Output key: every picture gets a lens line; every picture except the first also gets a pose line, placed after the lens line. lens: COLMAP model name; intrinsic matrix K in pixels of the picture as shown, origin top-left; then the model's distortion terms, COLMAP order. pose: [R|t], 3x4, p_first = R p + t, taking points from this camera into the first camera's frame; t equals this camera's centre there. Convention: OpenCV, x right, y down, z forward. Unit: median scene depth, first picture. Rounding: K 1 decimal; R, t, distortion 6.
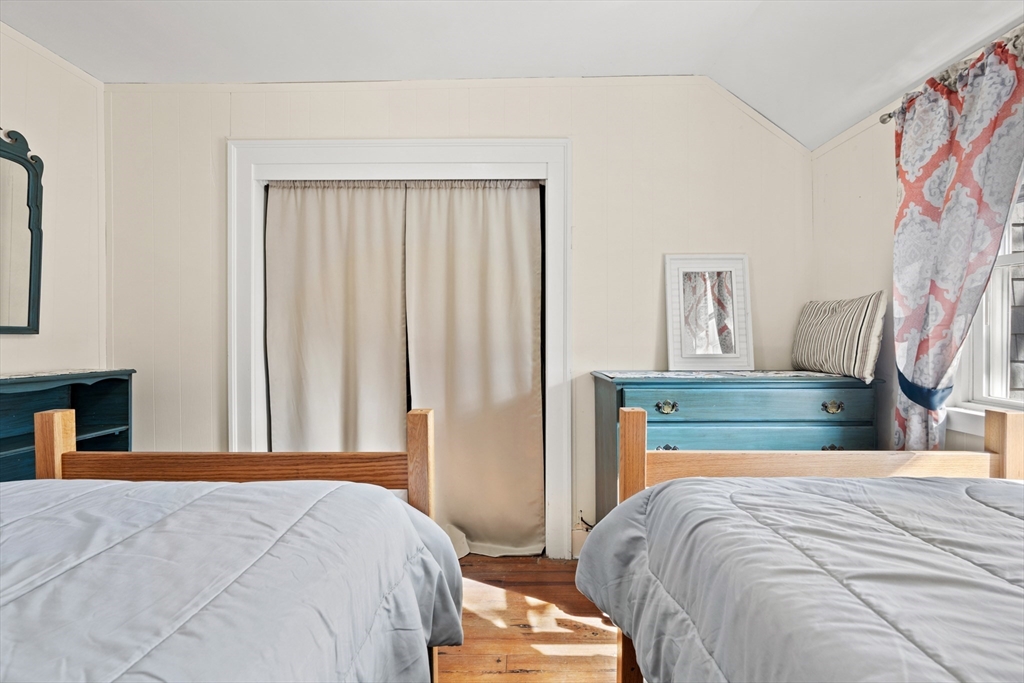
lens RADIAL K [[472.8, 0, 514.5], [0, 472.8, 331.2], [0, 0, 1]] dist [-0.000920, 0.001557]
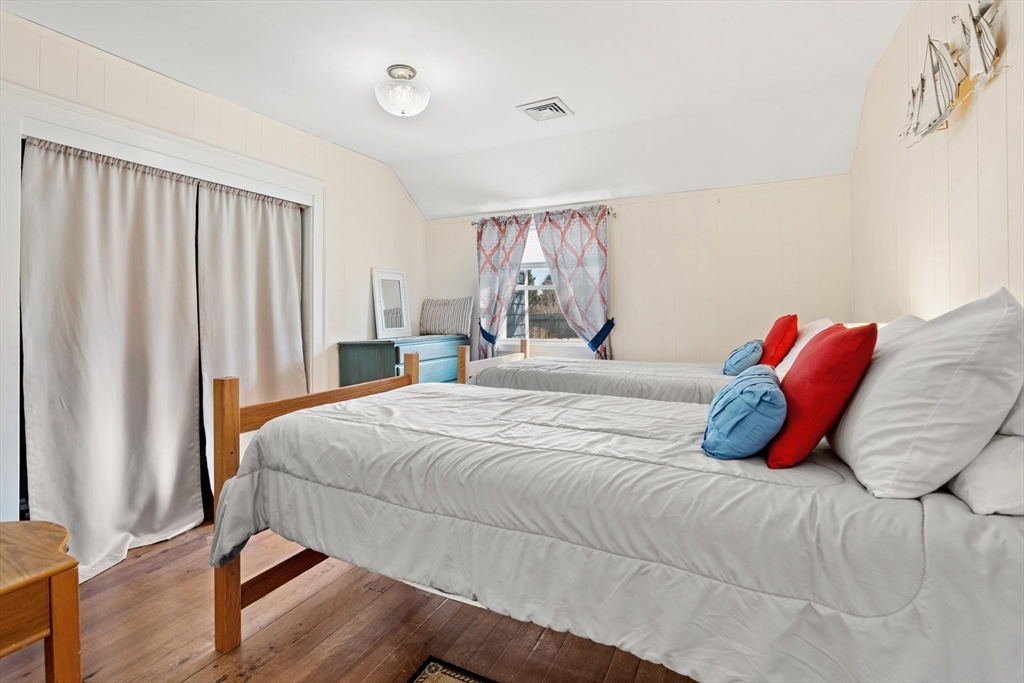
lens RADIAL K [[472.8, 0, 514.5], [0, 472.8, 331.2], [0, 0, 1]] dist [-0.000920, 0.001557]
pose [[0.429868, -0.033146, 0.902283, -1.025906], [0.008581, 0.999431, 0.032626, 0.008580], [-0.902851, -0.006282, 0.429908, -0.164872]]
